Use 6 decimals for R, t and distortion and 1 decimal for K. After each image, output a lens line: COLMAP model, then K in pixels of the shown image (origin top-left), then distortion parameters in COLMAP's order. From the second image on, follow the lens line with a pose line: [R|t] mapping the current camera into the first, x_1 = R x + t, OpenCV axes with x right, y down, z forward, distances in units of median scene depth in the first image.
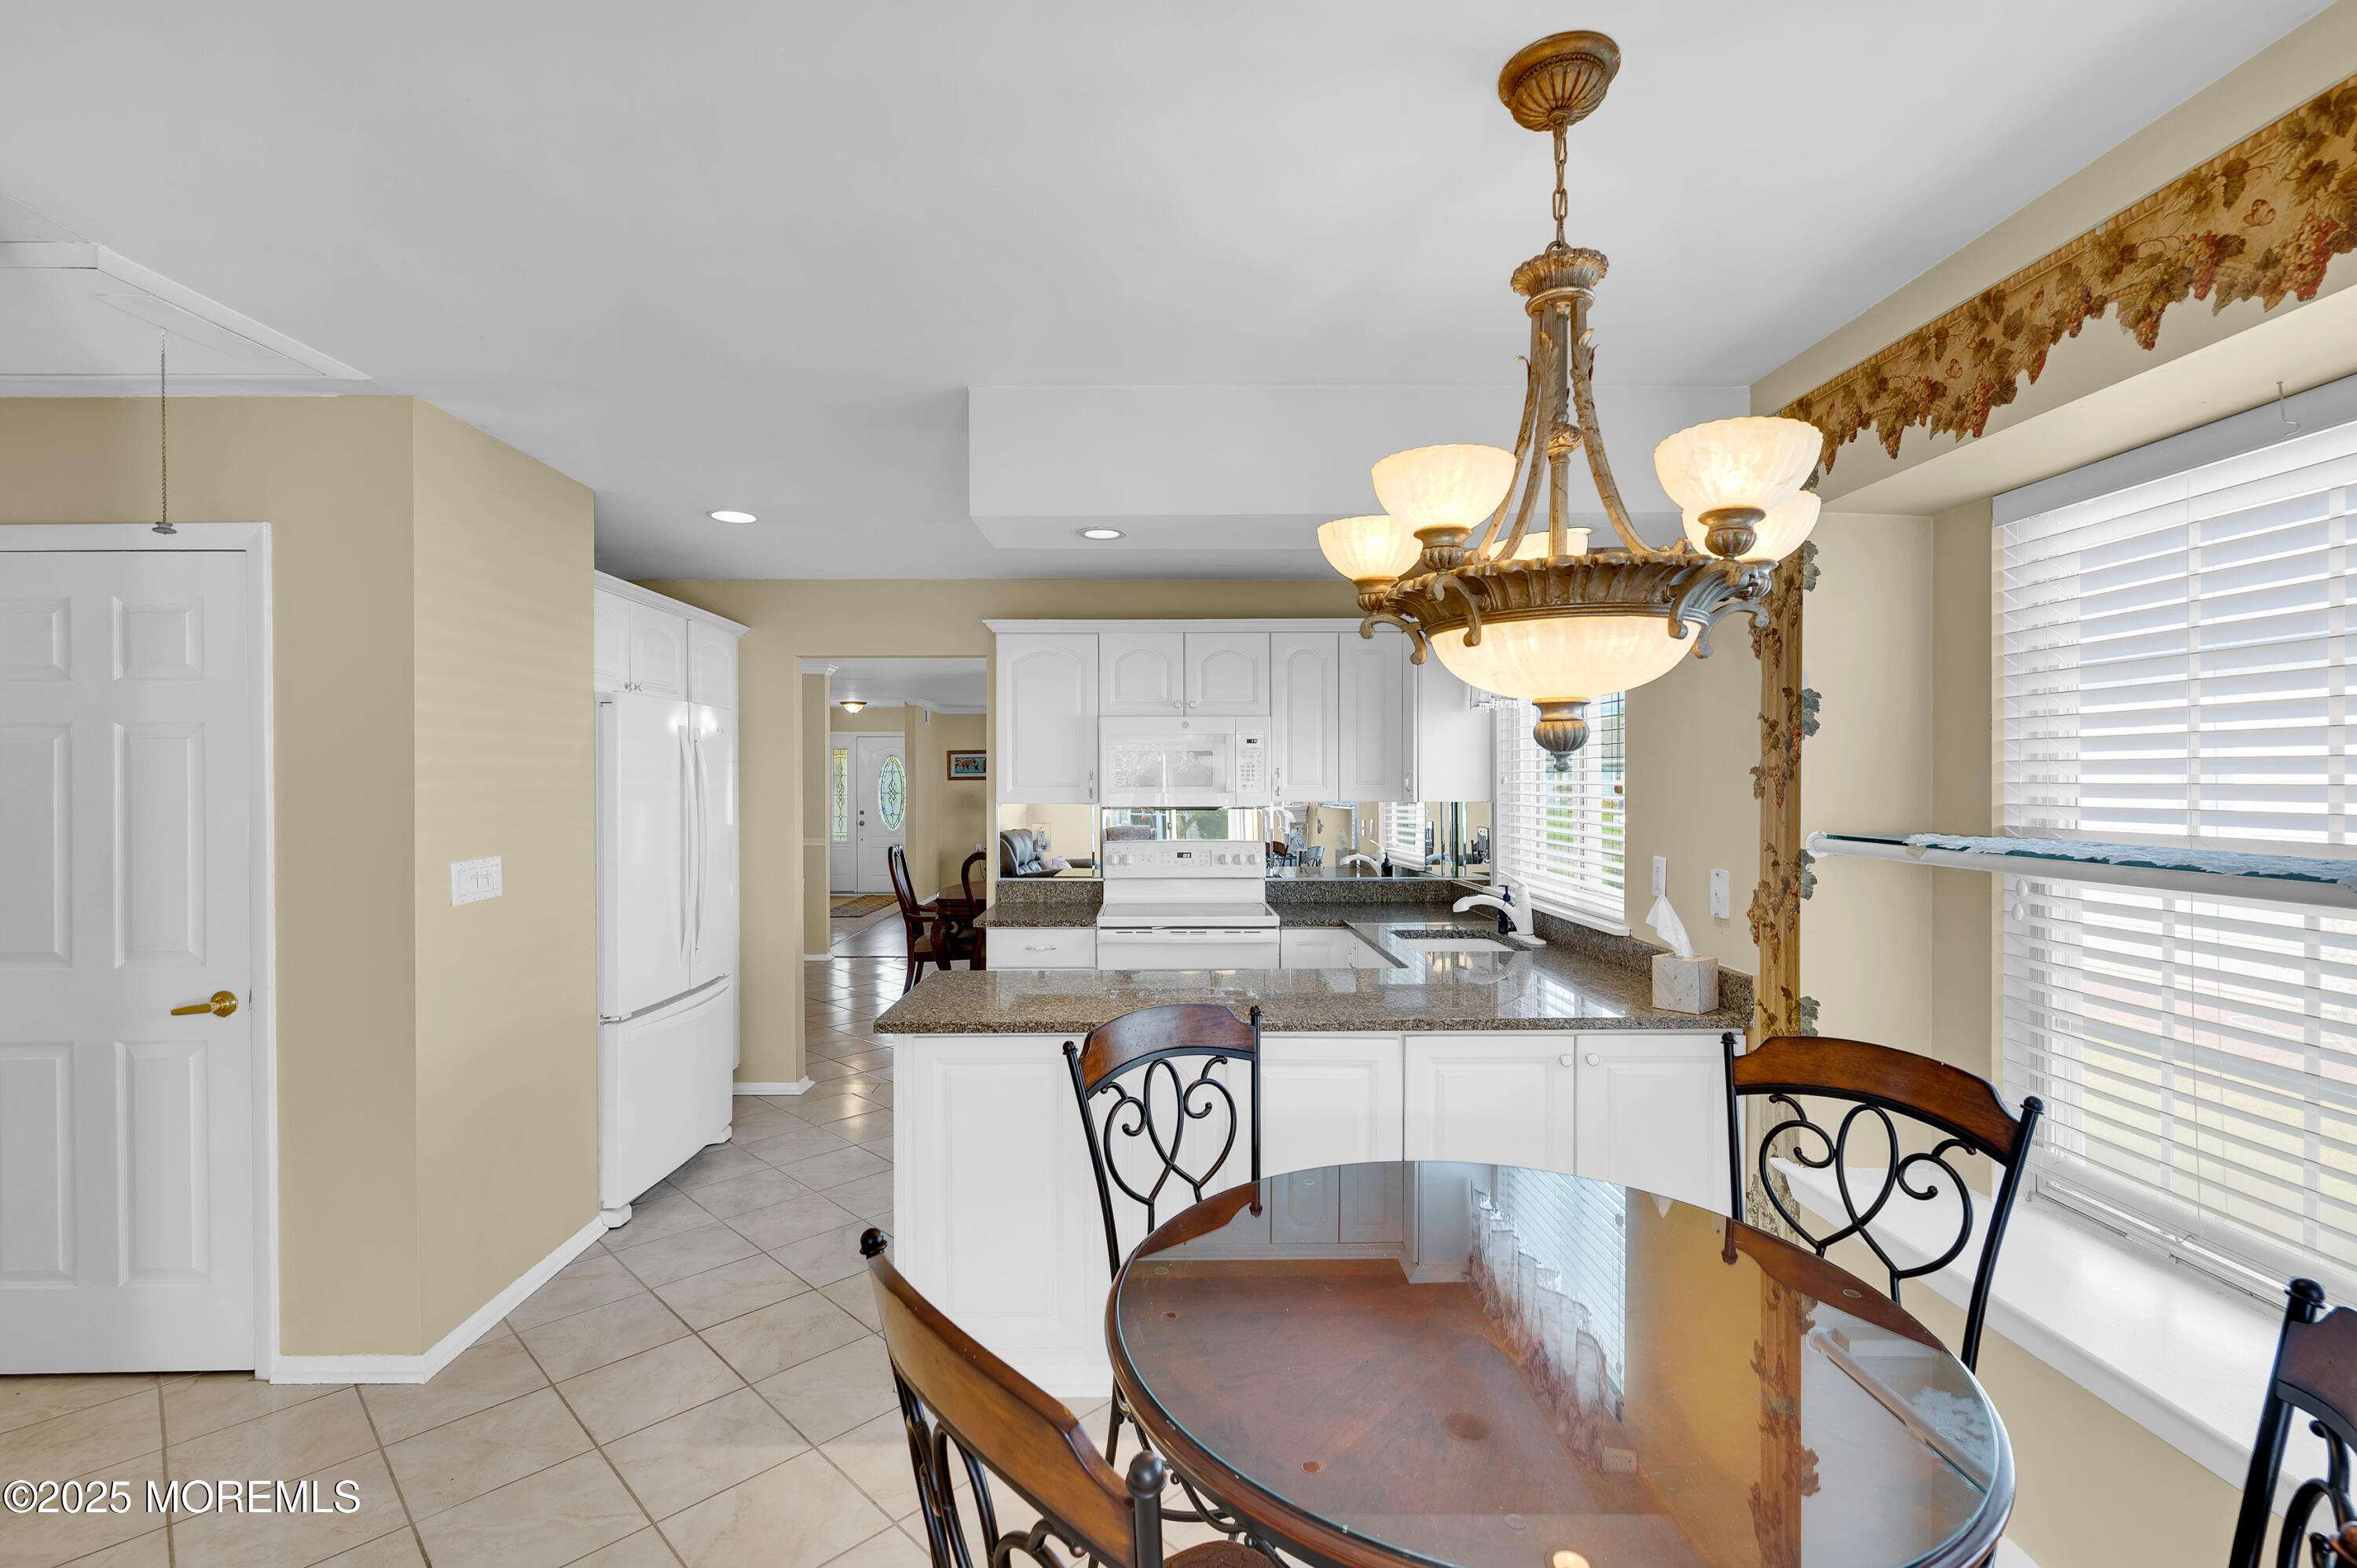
lens RADIAL K [[1021.3, 0, 1179.5], [0, 1021.3, 782.1], [0, 0, 1]] dist [-0.001054, 0.000030]
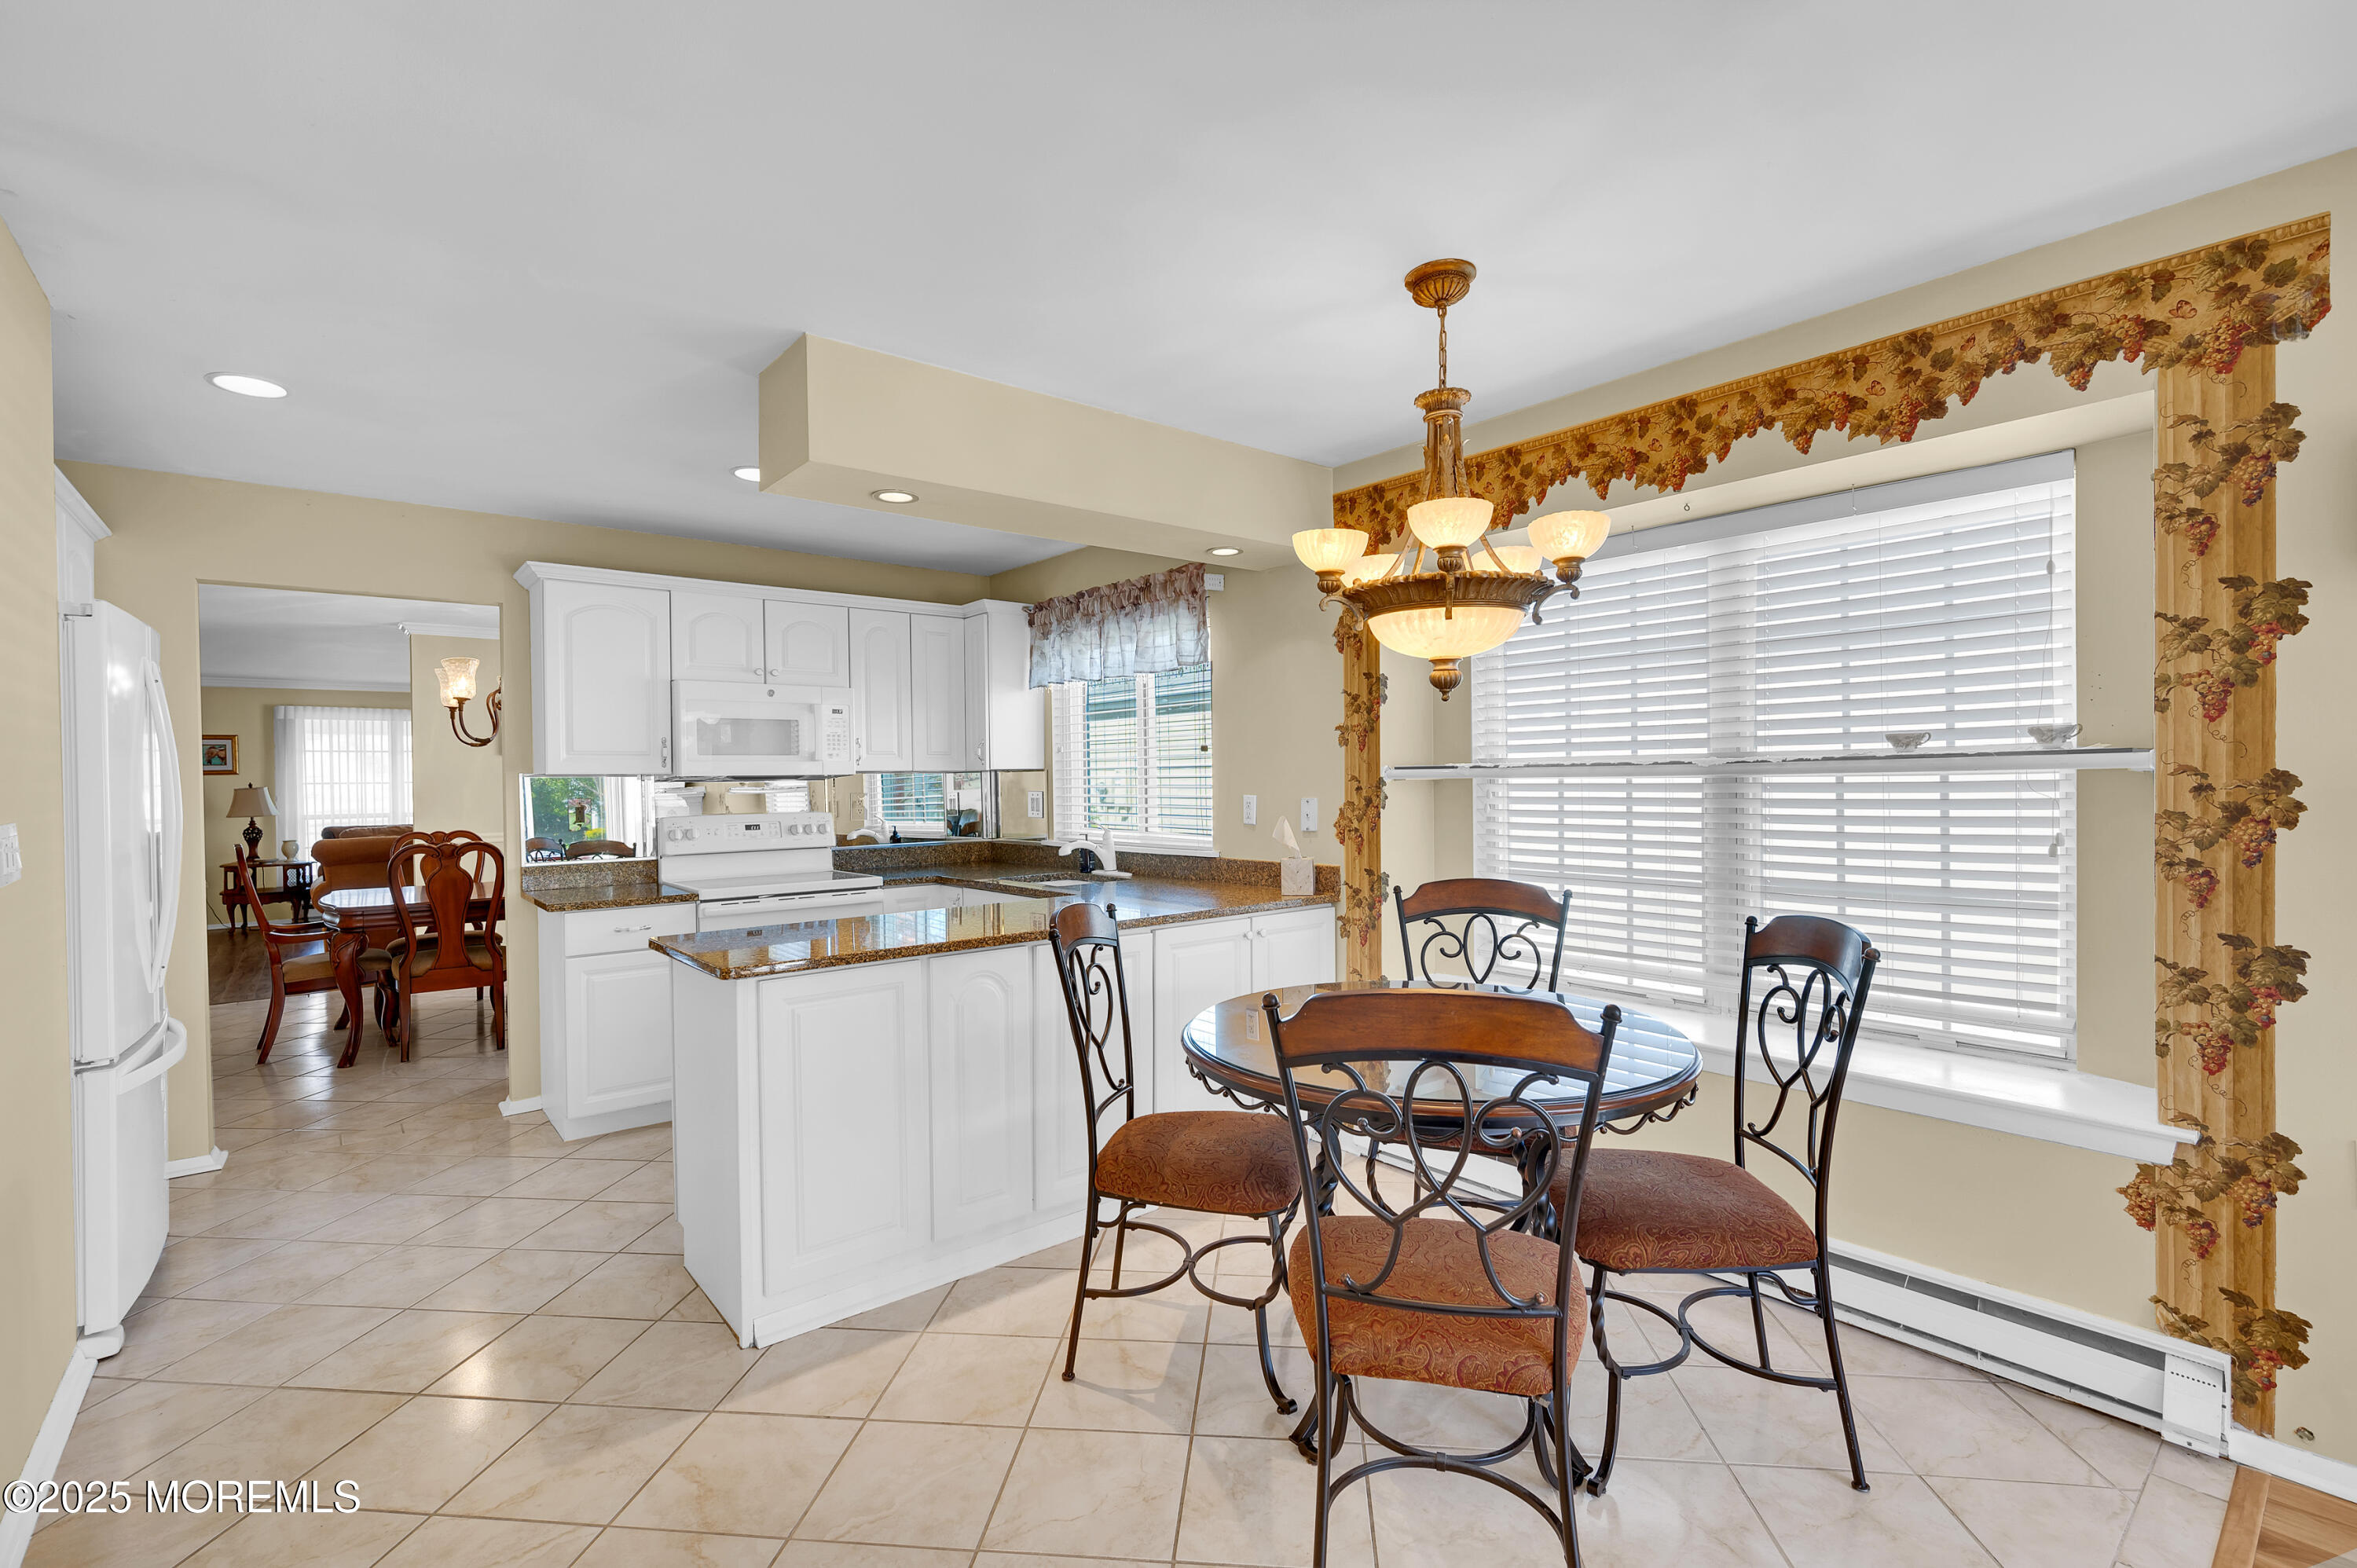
lens RADIAL K [[1021.3, 0, 1162.3], [0, 1021.3, 783.9], [0, 0, 1]] dist [-0.001054, 0.000030]
pose [[0.787974, -0.011174, 0.615607, -0.556915], [0.012292, 0.999922, 0.002415, 0.063287], [-0.615586, 0.005664, 0.788050, -0.011775]]
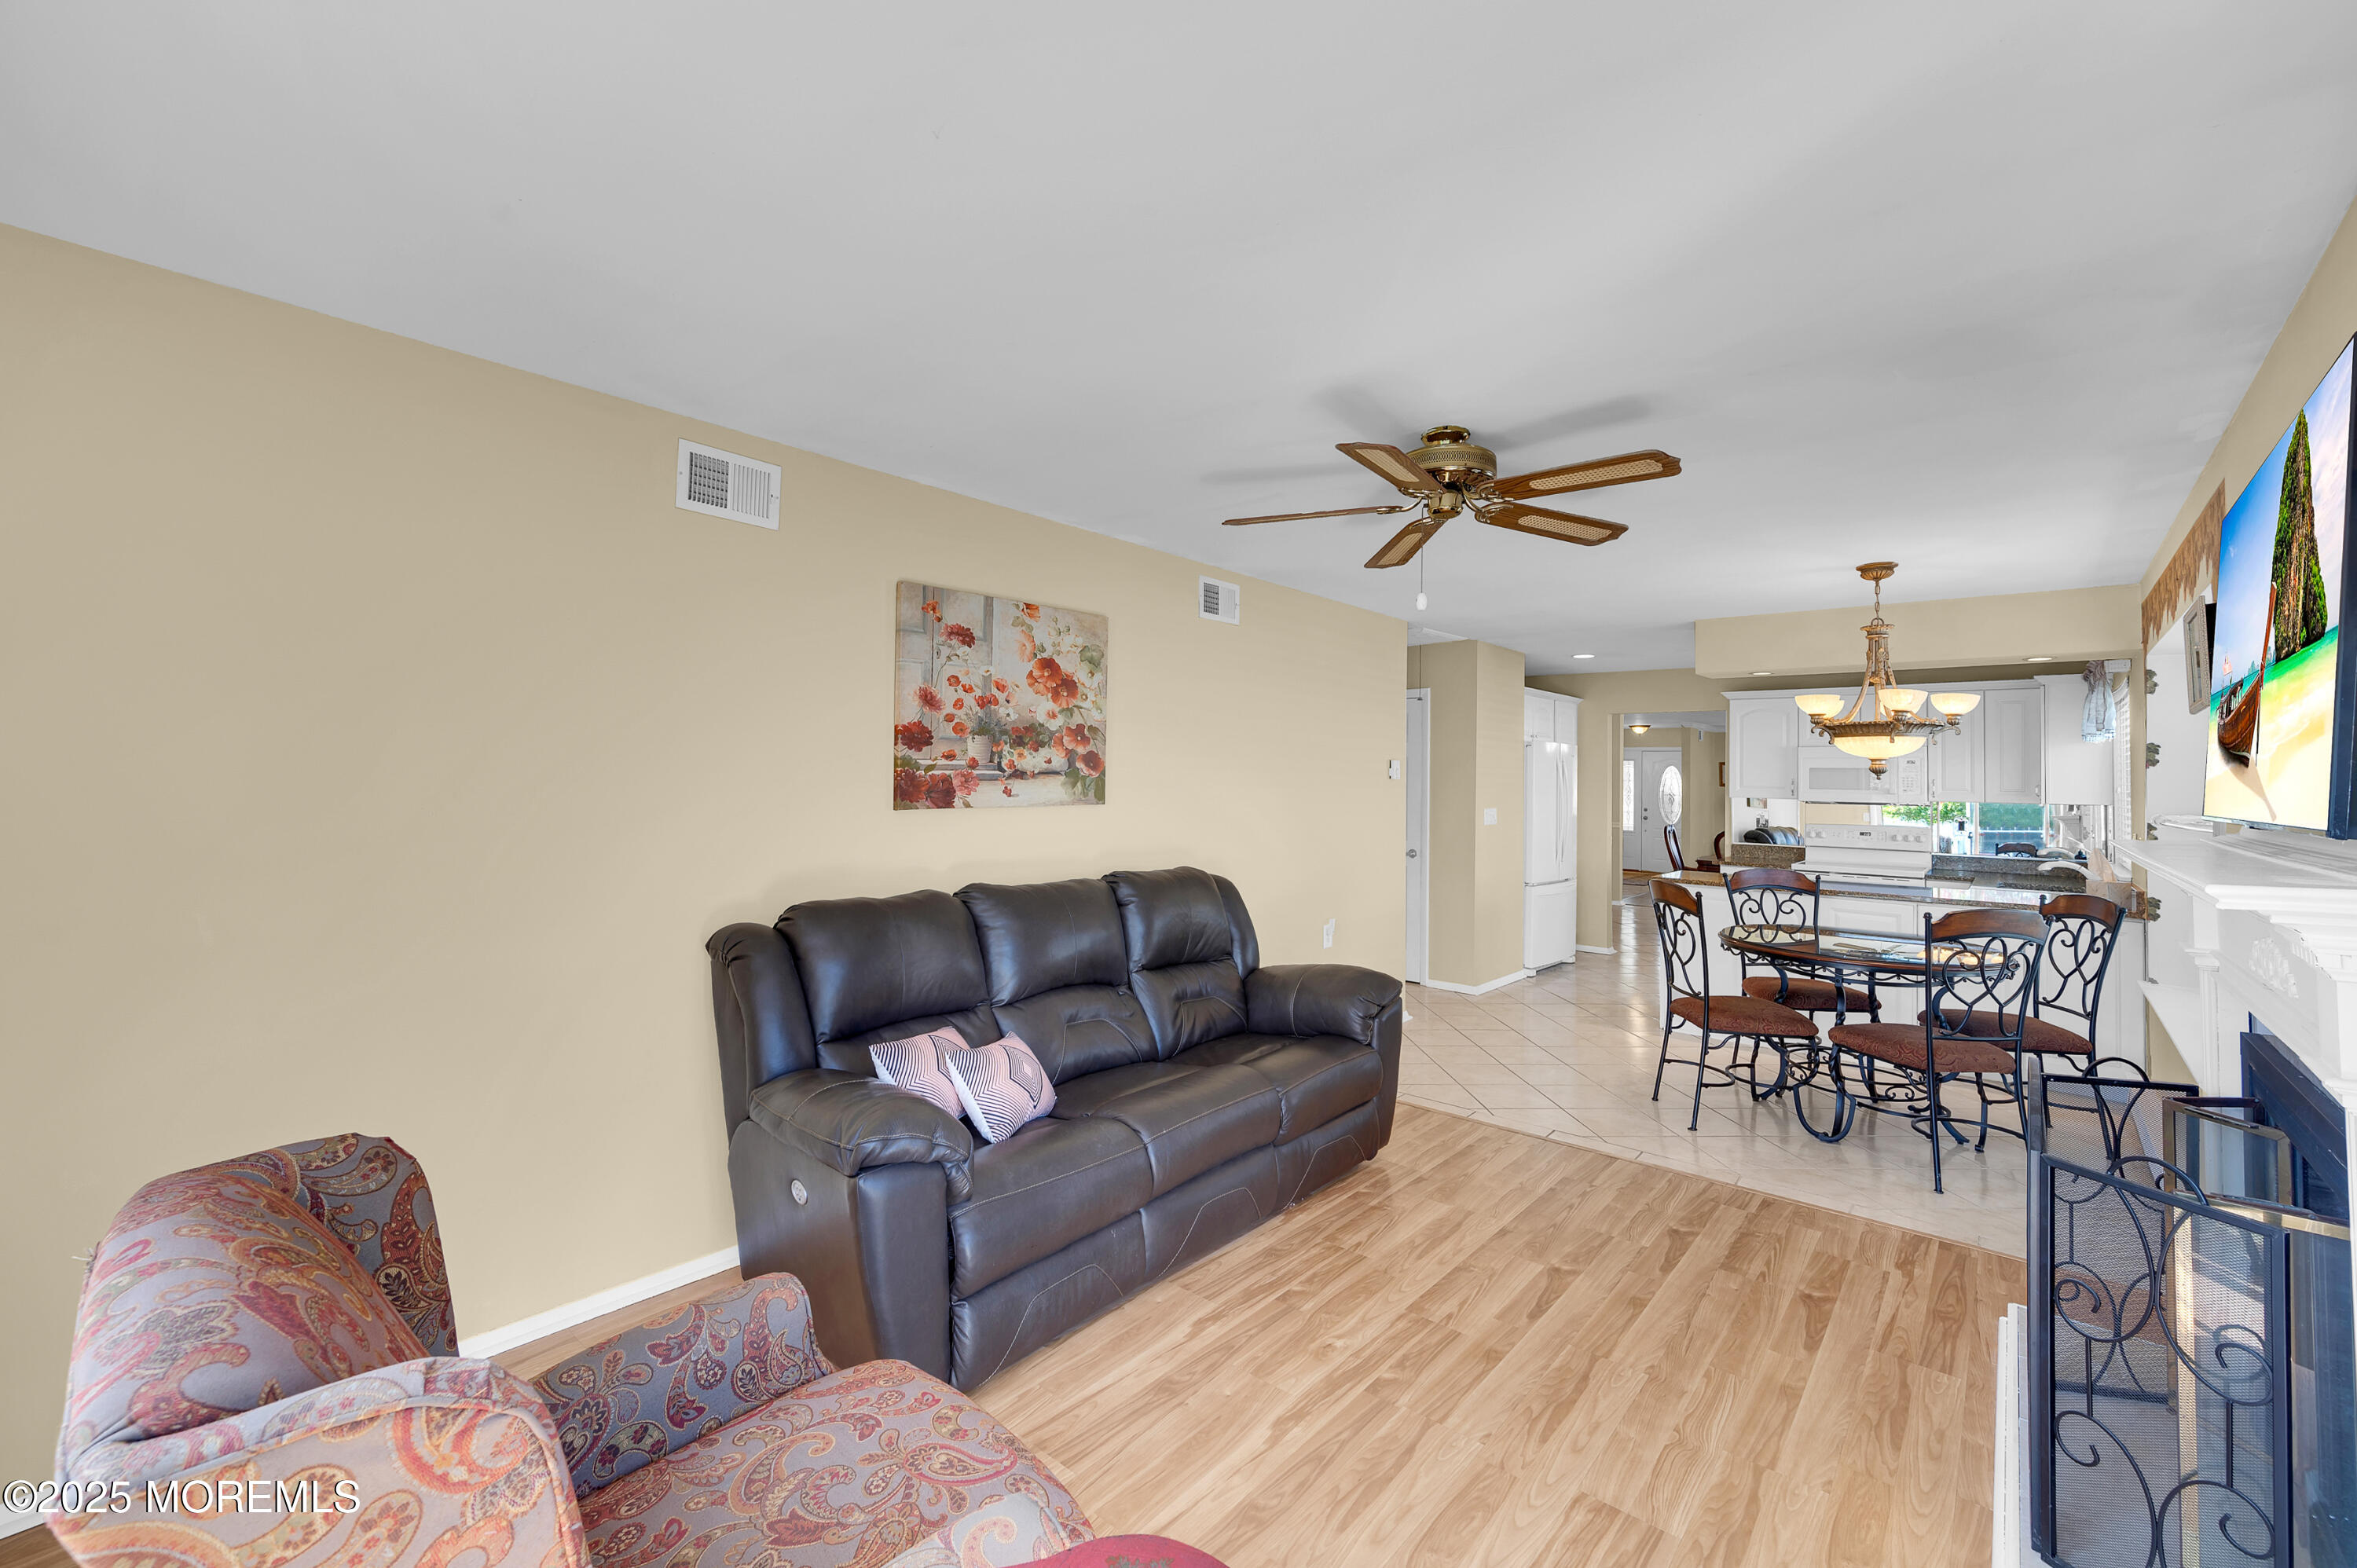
lens RADIAL K [[963.1, 0, 1198.2], [0, 963.1, 756.0], [0, 0, 1]] dist [-0.000587, -0.000205]
pose [[0.741624, -0.002235, -0.670812, 0.445817], [-0.019239, 0.999512, -0.024599, 0.017462], [0.670540, 0.031149, 0.741219, -1.462237]]
